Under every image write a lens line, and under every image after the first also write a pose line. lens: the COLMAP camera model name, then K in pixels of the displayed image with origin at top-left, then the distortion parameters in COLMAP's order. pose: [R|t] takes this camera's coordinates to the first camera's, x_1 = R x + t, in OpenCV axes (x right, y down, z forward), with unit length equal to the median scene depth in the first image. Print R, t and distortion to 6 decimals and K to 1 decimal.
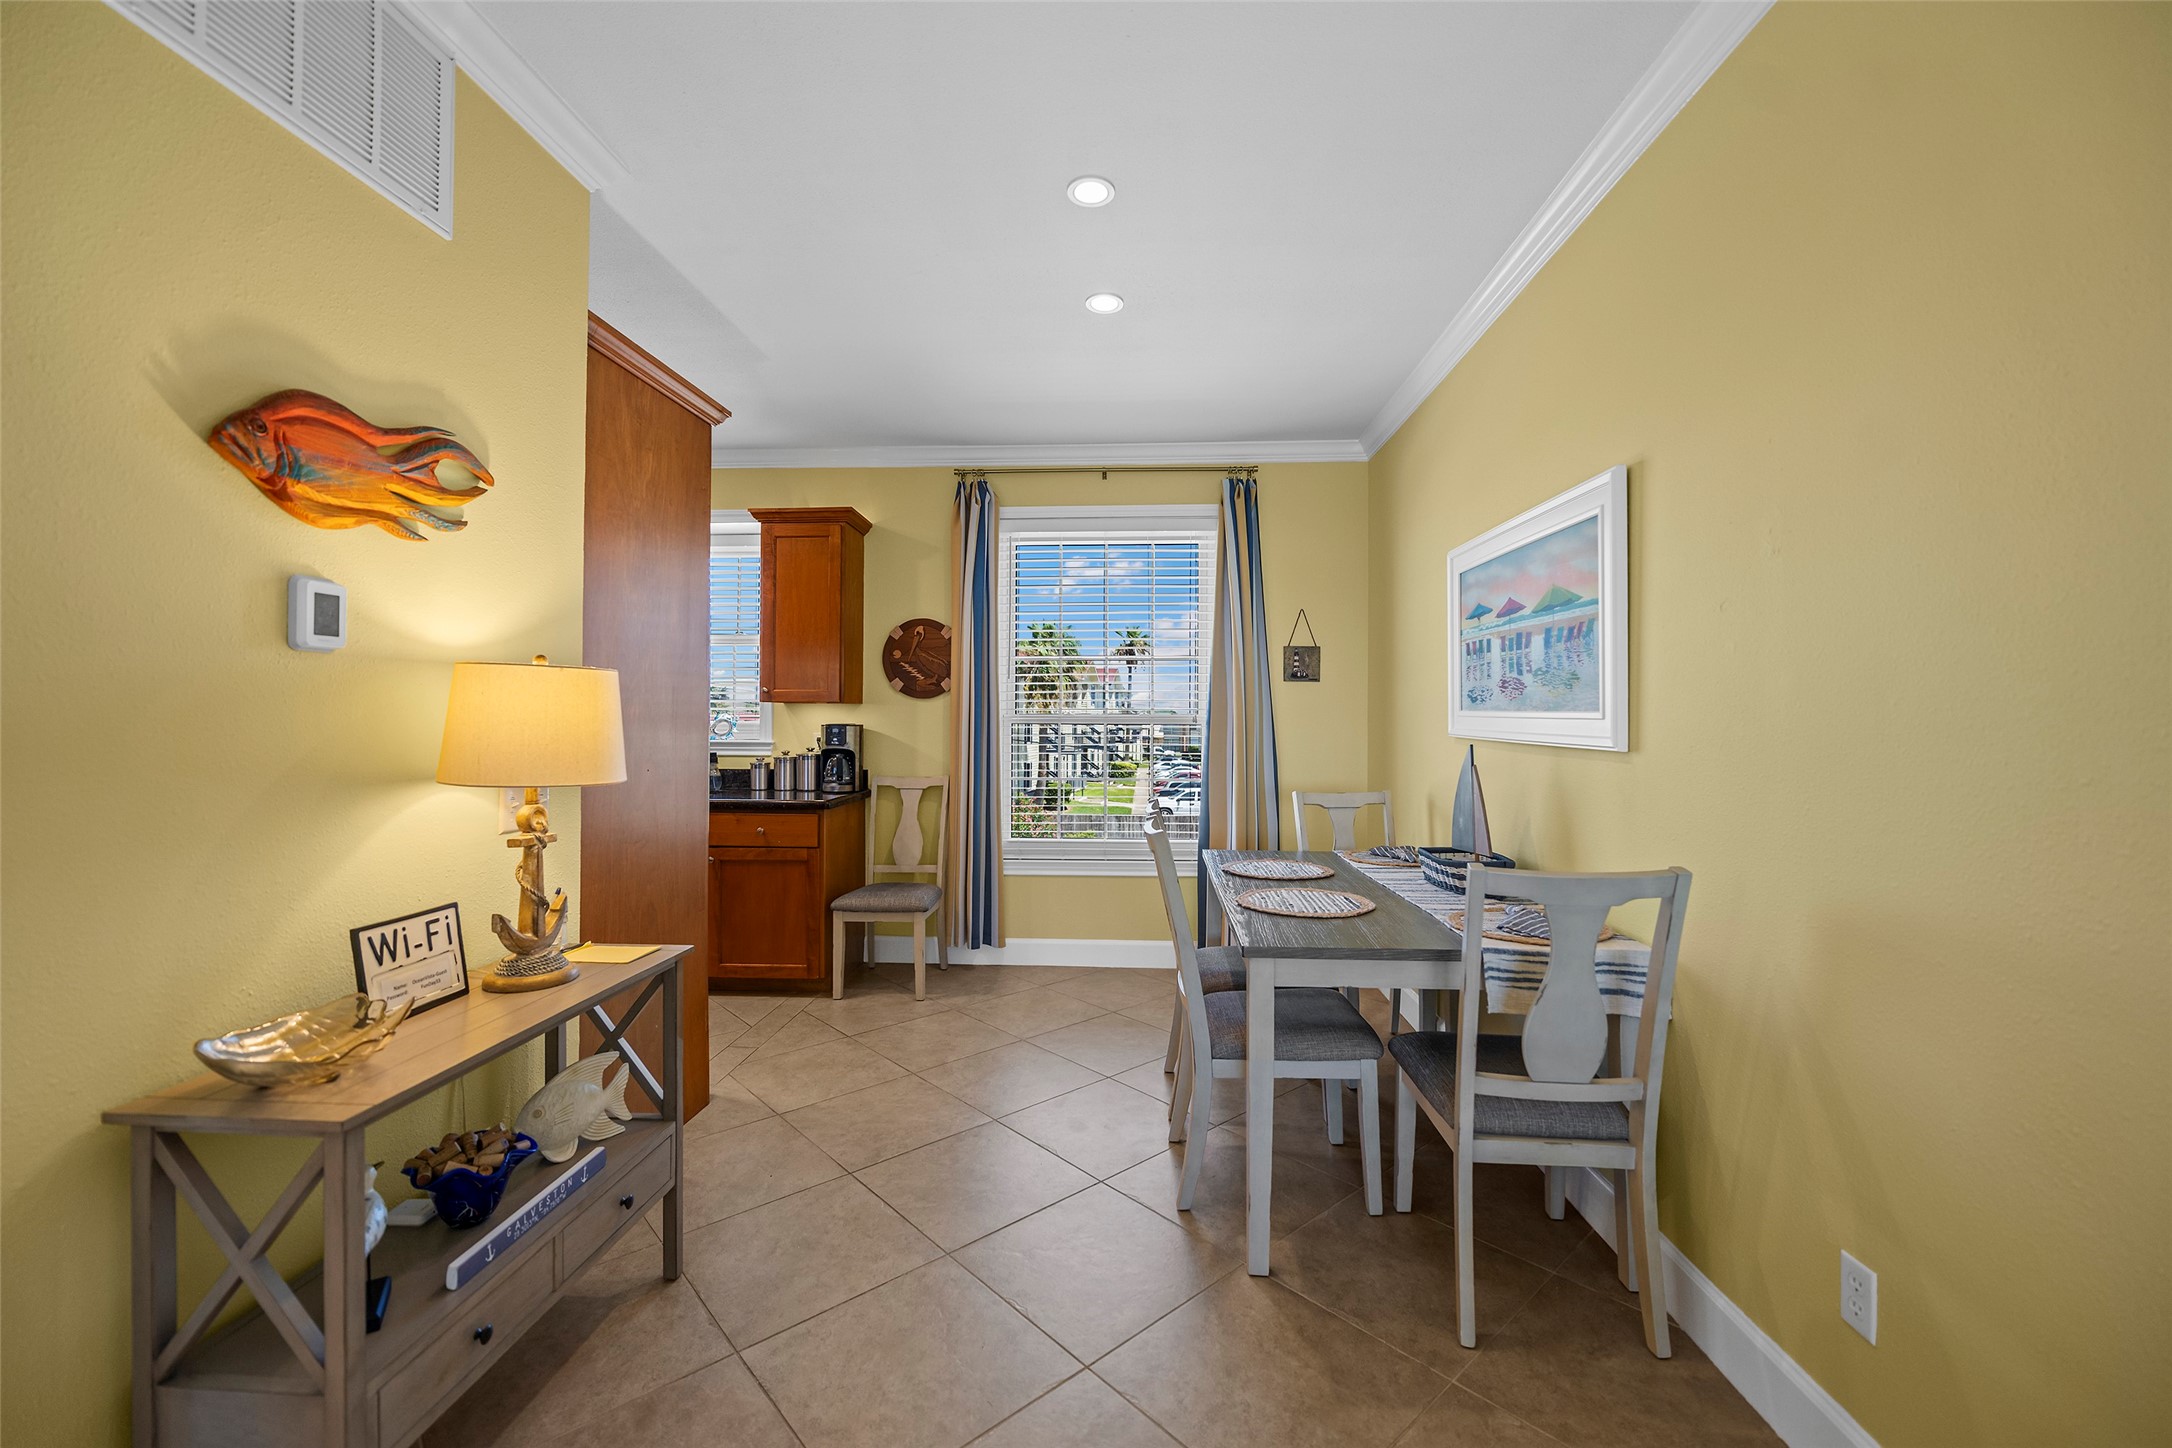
lens RADIAL K [[883.6, 0, 1079.6], [0, 883.6, 710.6], [0, 0, 1]] dist [-0.010892, -0.000866]
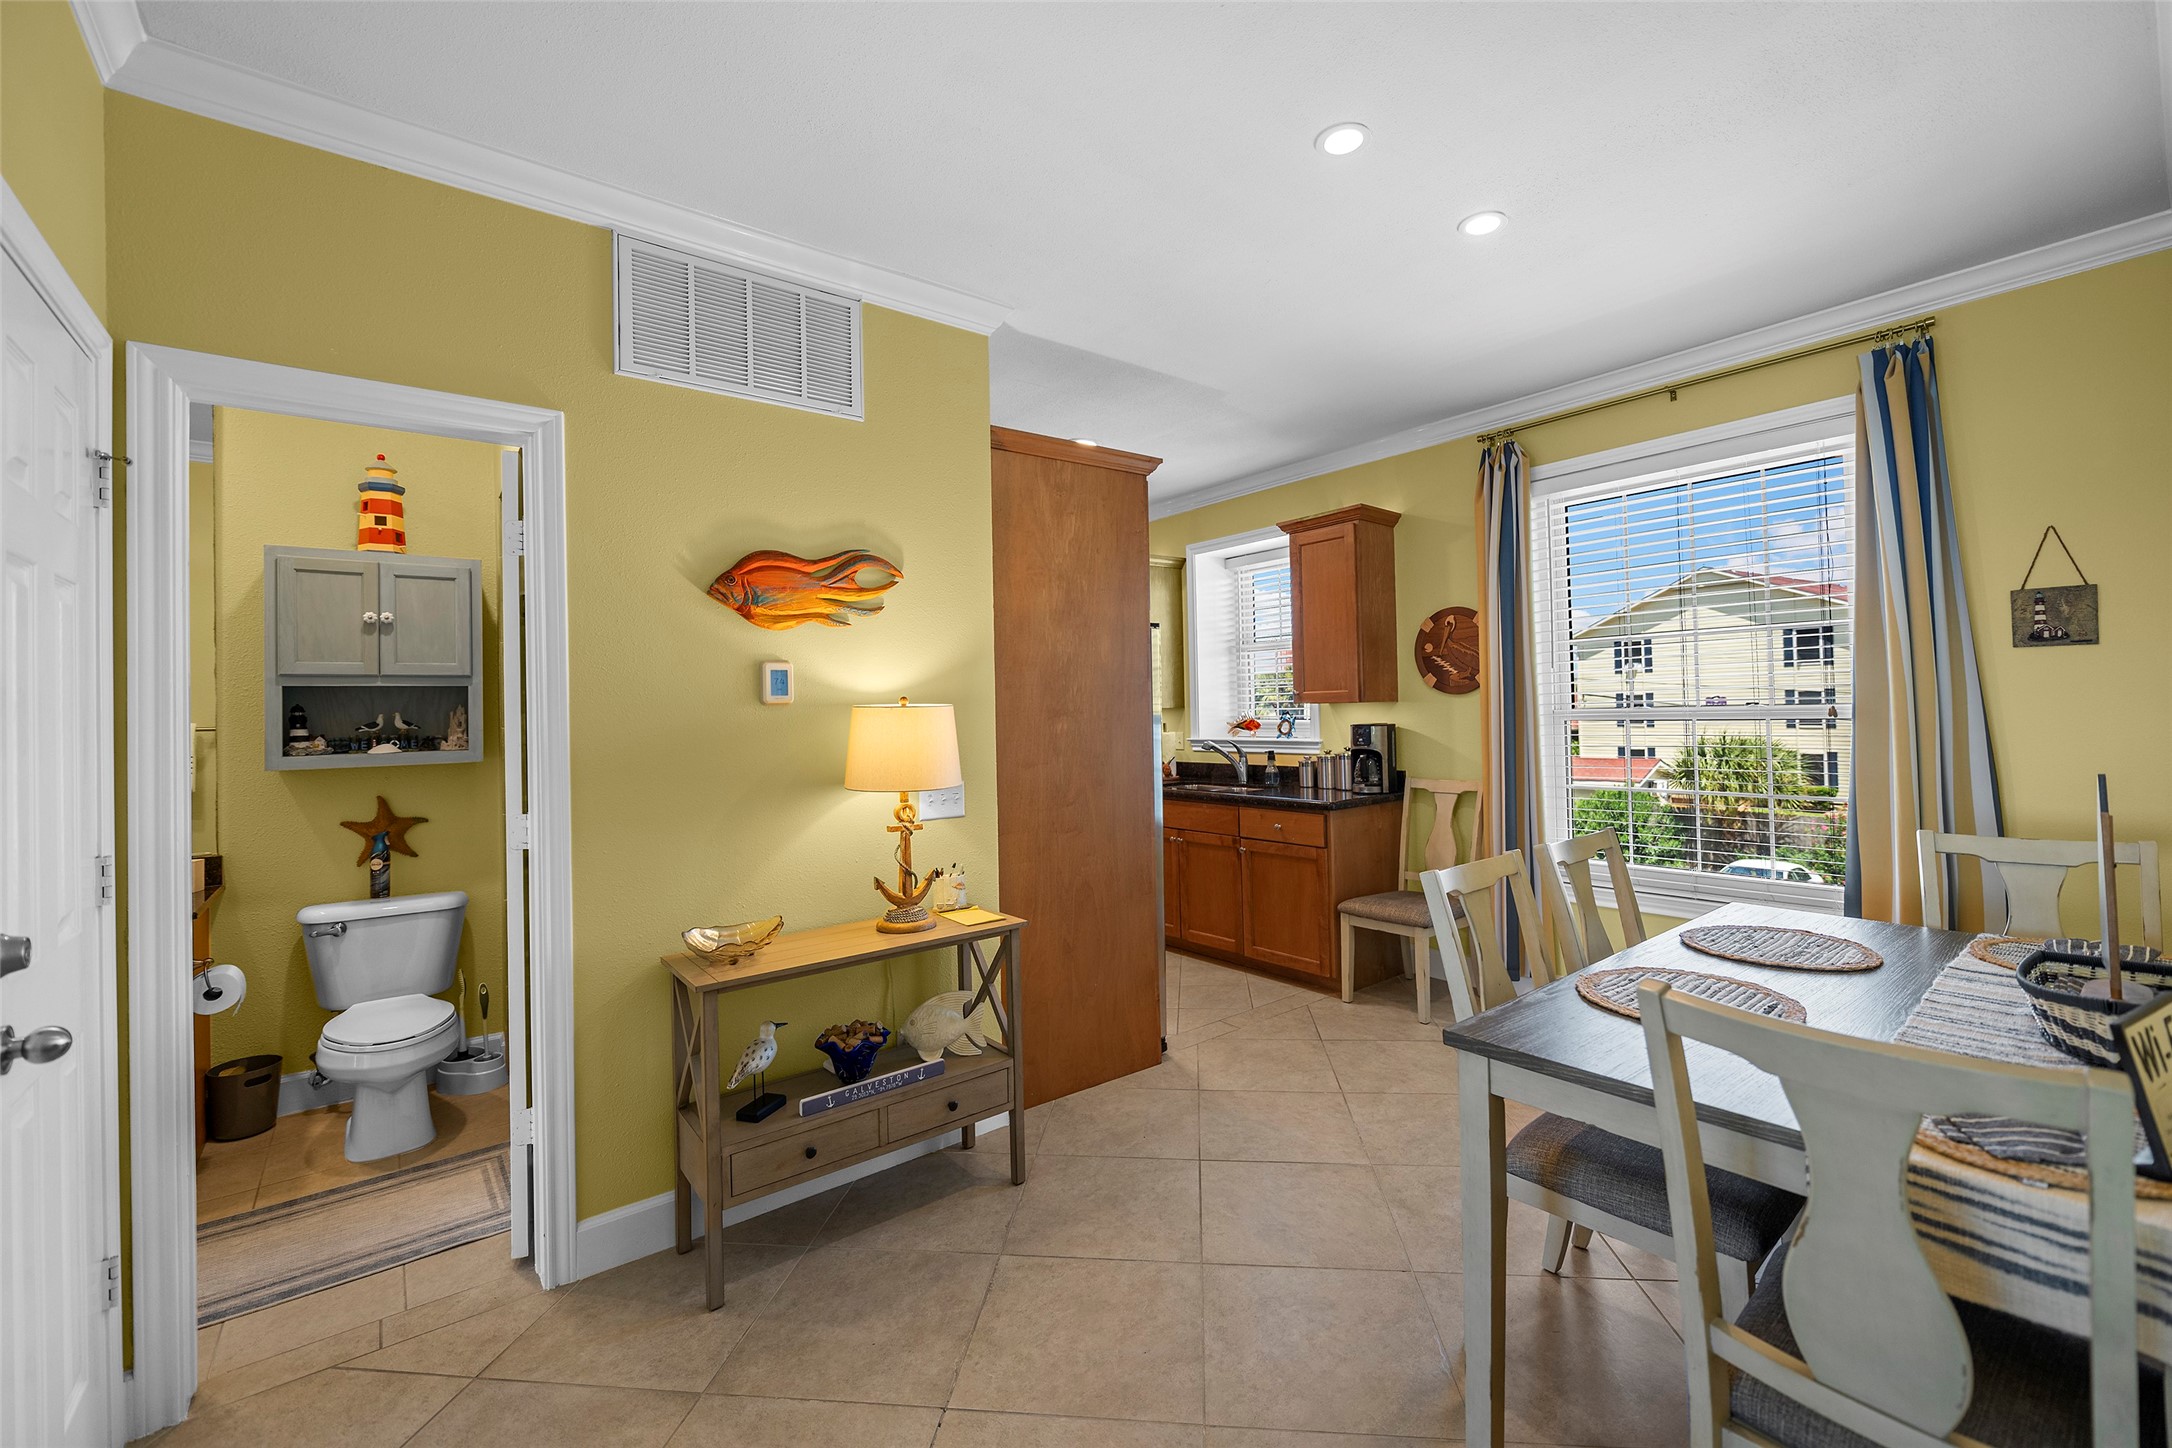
lens RADIAL K [[883.6, 0, 1082.4], [0, 883.6, 694.4], [0, 0, 1]] dist [-0.010892, -0.000866]
pose [[0.664175, -0.034584, -0.746777, 0.283898], [0.035440, 0.999263, -0.014757, -0.016035], [0.746737, -0.016664, 0.664911, 0.120764]]
